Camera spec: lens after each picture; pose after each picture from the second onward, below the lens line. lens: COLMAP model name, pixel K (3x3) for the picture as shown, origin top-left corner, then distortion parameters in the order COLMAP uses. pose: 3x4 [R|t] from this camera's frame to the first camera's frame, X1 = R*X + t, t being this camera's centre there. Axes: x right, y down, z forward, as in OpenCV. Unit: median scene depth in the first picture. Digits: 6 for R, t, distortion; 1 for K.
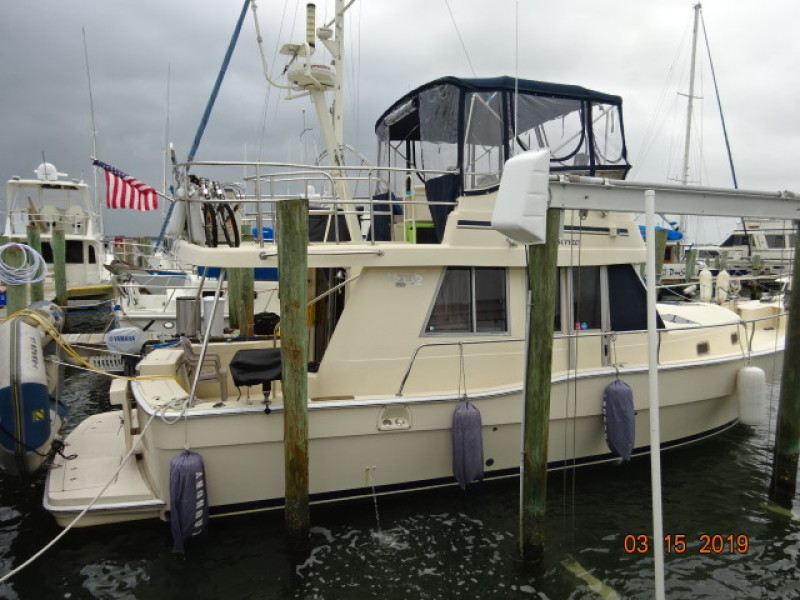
lens RADIAL K [[589.0, 0, 402.6], [0, 589.0, 300.1], [0, 0, 1]] dist [0.012560, -0.015868]
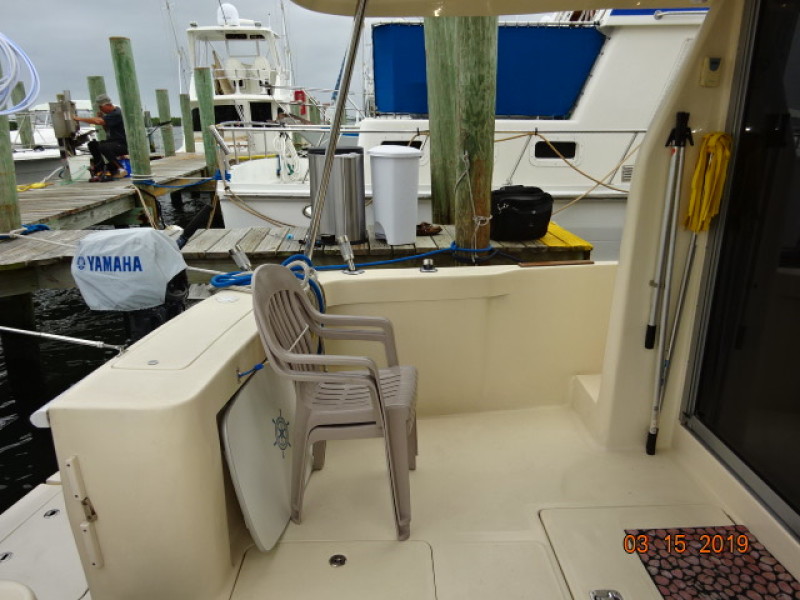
lens RADIAL K [[589.0, 0, 402.1], [0, 589.0, 305.2], [0, 0, 1]] dist [0.012560, -0.015868]
pose [[0.940484, 0.070019, -0.332547, -0.186521], [0.001770, 0.977521, 0.210828, 0.017426], [0.339834, -0.198869, 0.919219, 0.654729]]
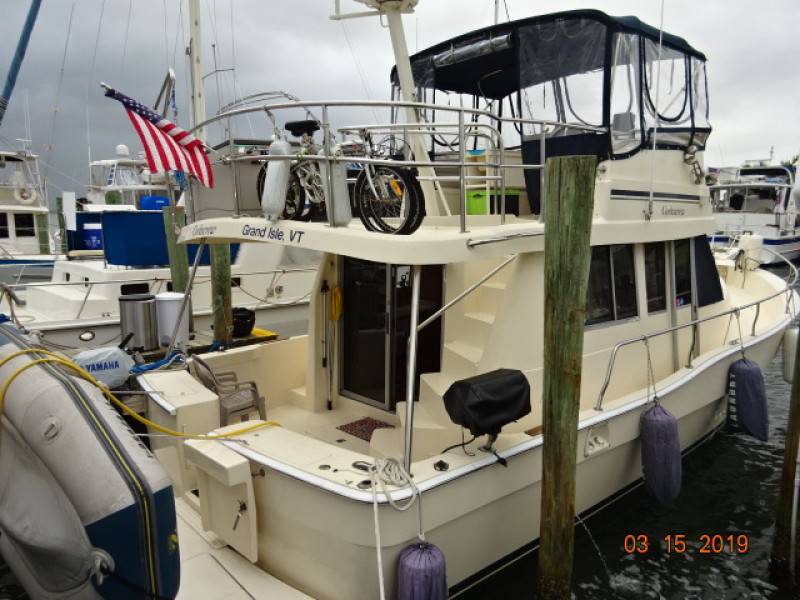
lens RADIAL K [[589.0, 0, 404.7], [0, 589.0, 303.4], [0, 0, 1]] dist [0.012560, -0.015868]
pose [[0.928271, -0.072218, 0.364826, -0.342073], [0.043823, 0.995371, 0.085530, -0.041316], [-0.369314, -0.063407, 0.927139, 0.226262]]
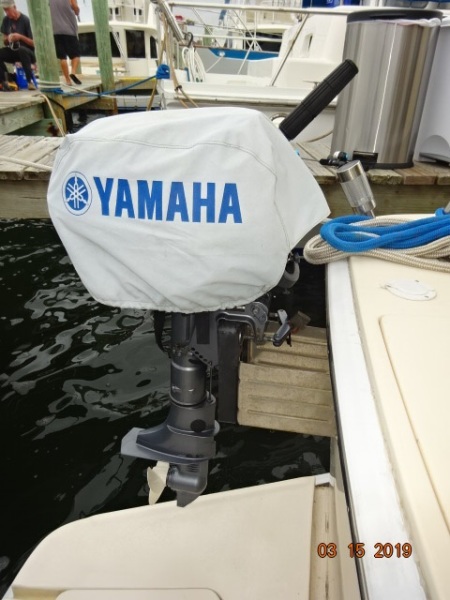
lens RADIAL K [[441.8, 0, 223.7], [0, 441.8, 302.9], [0, 0, 1]] dist [0.012560, -0.015868]
pose [[0.935084, 0.170302, -0.310830, -0.371774], [-0.036109, 0.918206, 0.394454, 0.042127], [0.352582, -0.357624, 0.864749, 0.797171]]
